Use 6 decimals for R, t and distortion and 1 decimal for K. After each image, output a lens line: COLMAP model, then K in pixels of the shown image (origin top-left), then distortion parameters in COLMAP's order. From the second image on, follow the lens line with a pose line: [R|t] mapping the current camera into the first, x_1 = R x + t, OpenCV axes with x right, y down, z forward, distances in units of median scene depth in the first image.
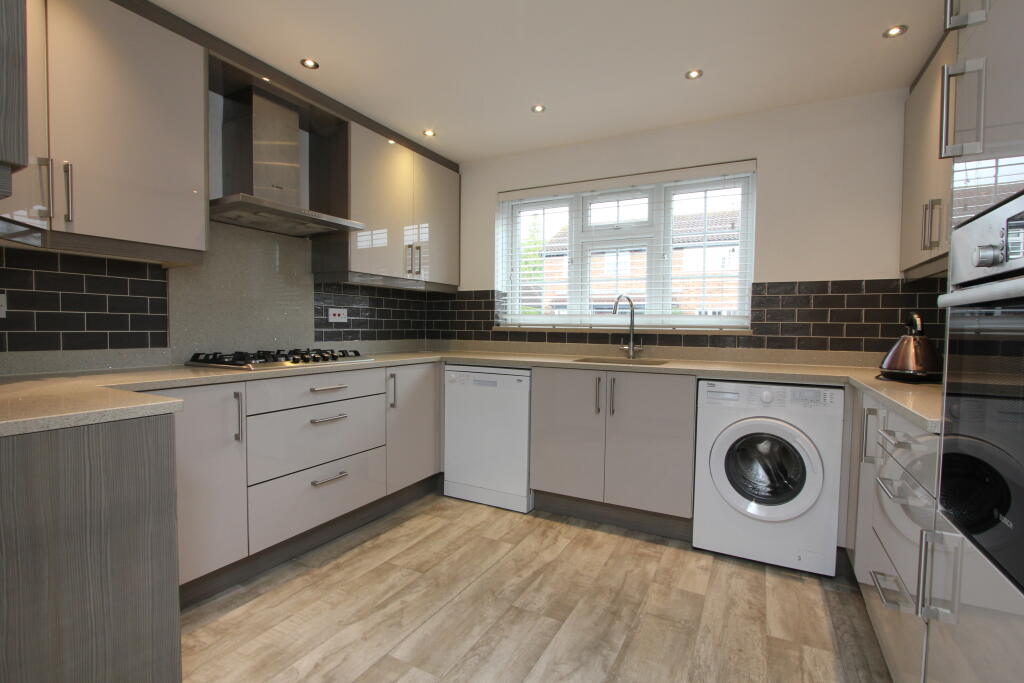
lens RADIAL K [[478.5, 0, 512.0], [0, 478.5, 341.5], [0, 0, 1]] dist [-0.010759, 0.000116]
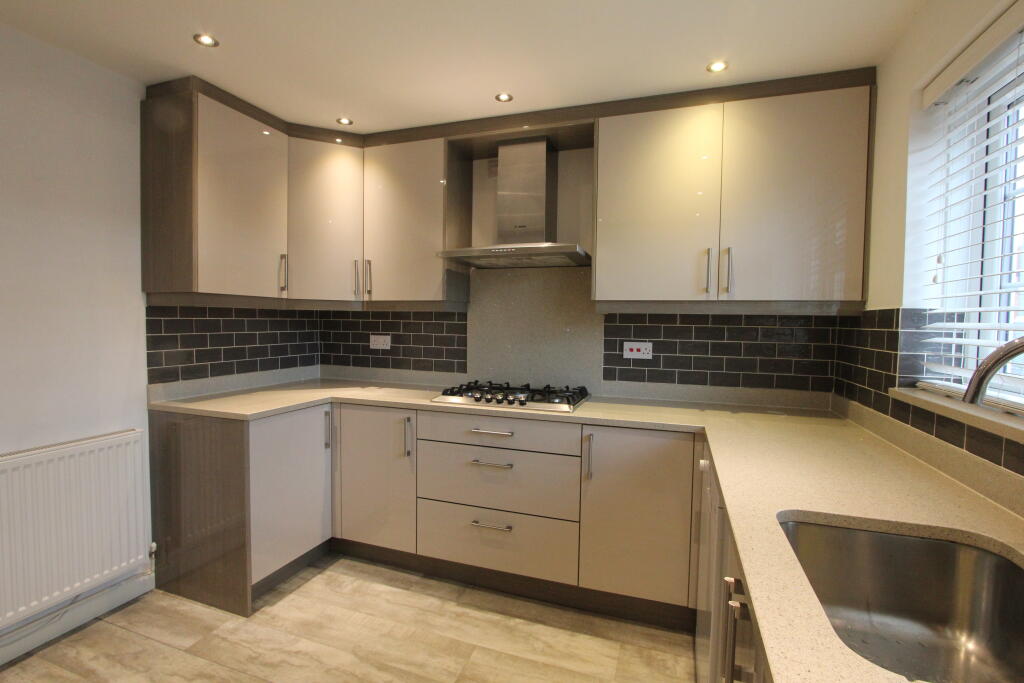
lens RADIAL K [[478.5, 0, 512.0], [0, 478.5, 341.5], [0, 0, 1]] dist [-0.010759, 0.000116]
pose [[0.148235, 0.039346, -0.988169, 0.554860], [-0.043627, 0.998496, 0.033213, -0.116997], [0.987989, 0.038188, 0.149728, 0.876640]]
